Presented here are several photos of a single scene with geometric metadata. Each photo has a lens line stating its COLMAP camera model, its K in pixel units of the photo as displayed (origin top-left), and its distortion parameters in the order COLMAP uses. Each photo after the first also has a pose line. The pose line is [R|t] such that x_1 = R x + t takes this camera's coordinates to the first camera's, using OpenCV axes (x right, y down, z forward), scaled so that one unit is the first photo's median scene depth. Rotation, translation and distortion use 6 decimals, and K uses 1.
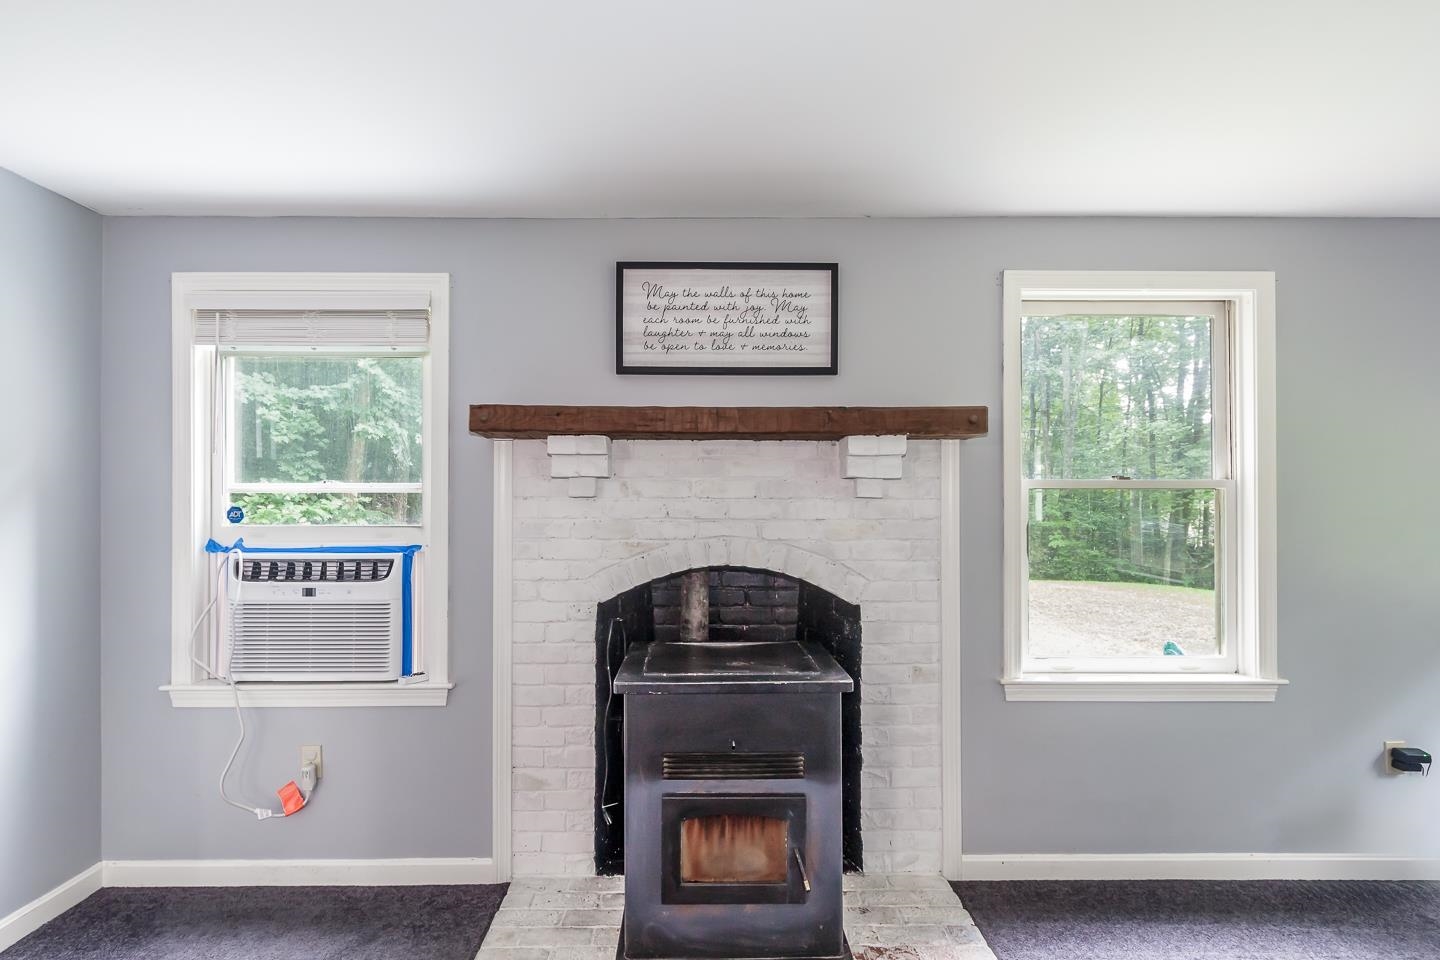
lens RADIAL K [[754.6, 0, 716.4], [0, 754.6, 487.1], [0, 0, 1]] dist [0.002623, 0.000568]
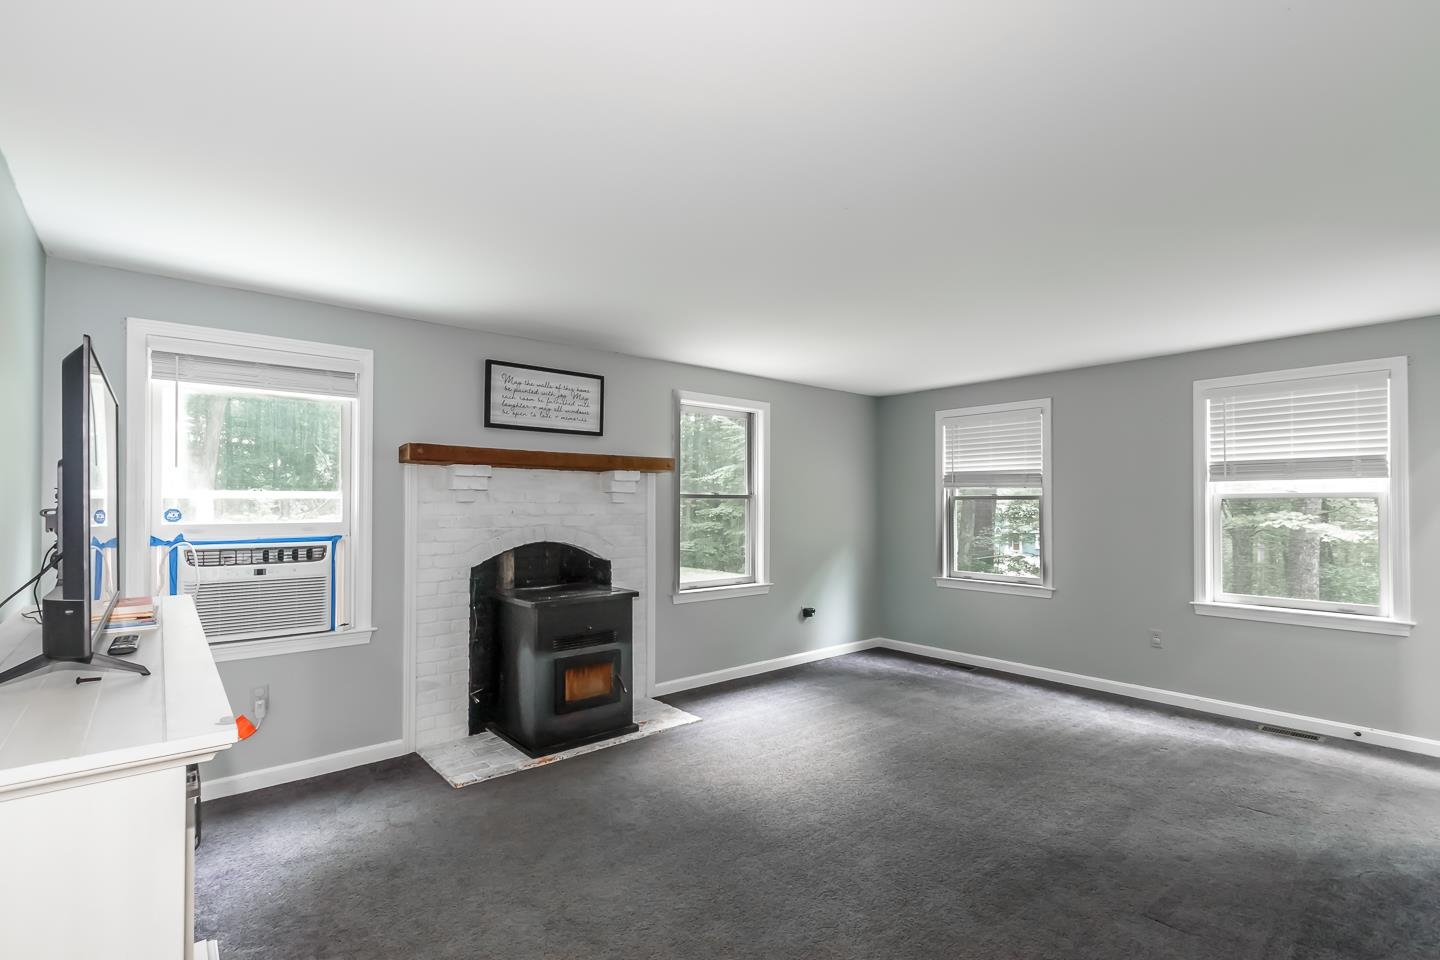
lens RADIAL K [[655.9, 0, 712.7], [0, 655.9, 494.2], [0, 0, 1]] dist [0.001584, 0.000125]
pose [[0.771170, 0.009931, 0.636552, -0.657325], [-0.010738, 0.999939, -0.002591, -0.005669], [-0.636539, -0.004837, 0.771229, -0.415455]]
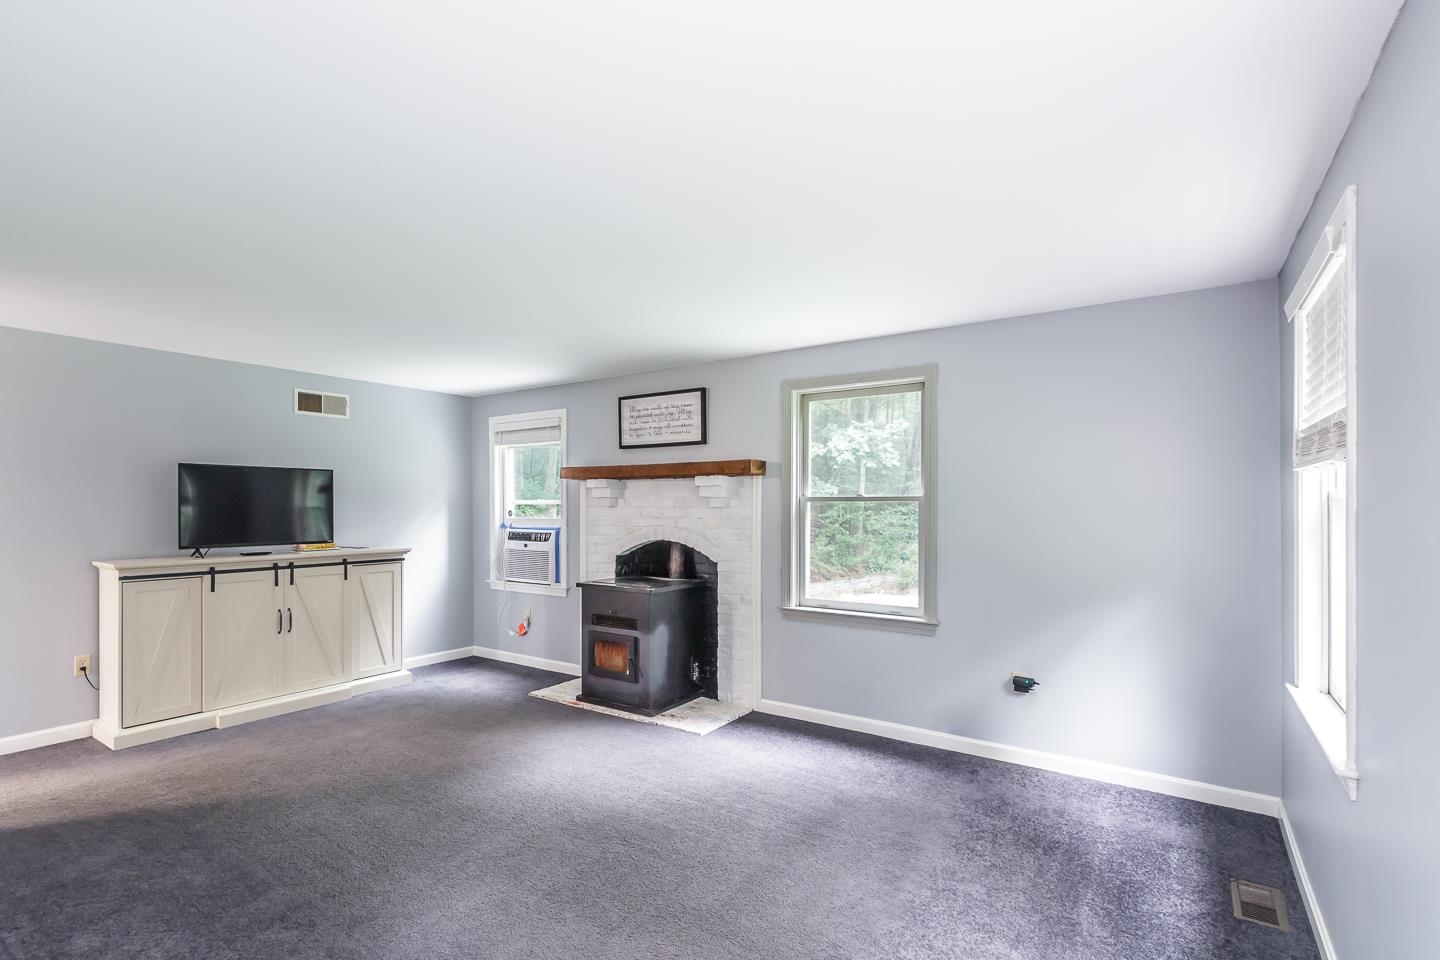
lens RADIAL K [[682.7, 0, 719.3], [0, 682.7, 509.4], [0, 0, 1]] dist [-0.001963, -0.000148]
pose [[0.821734, 0.004263, -0.569855, 1.206373], [0.006524, 0.999836, 0.016887, -0.009552], [0.569833, -0.017594, 0.821572, -0.438273]]
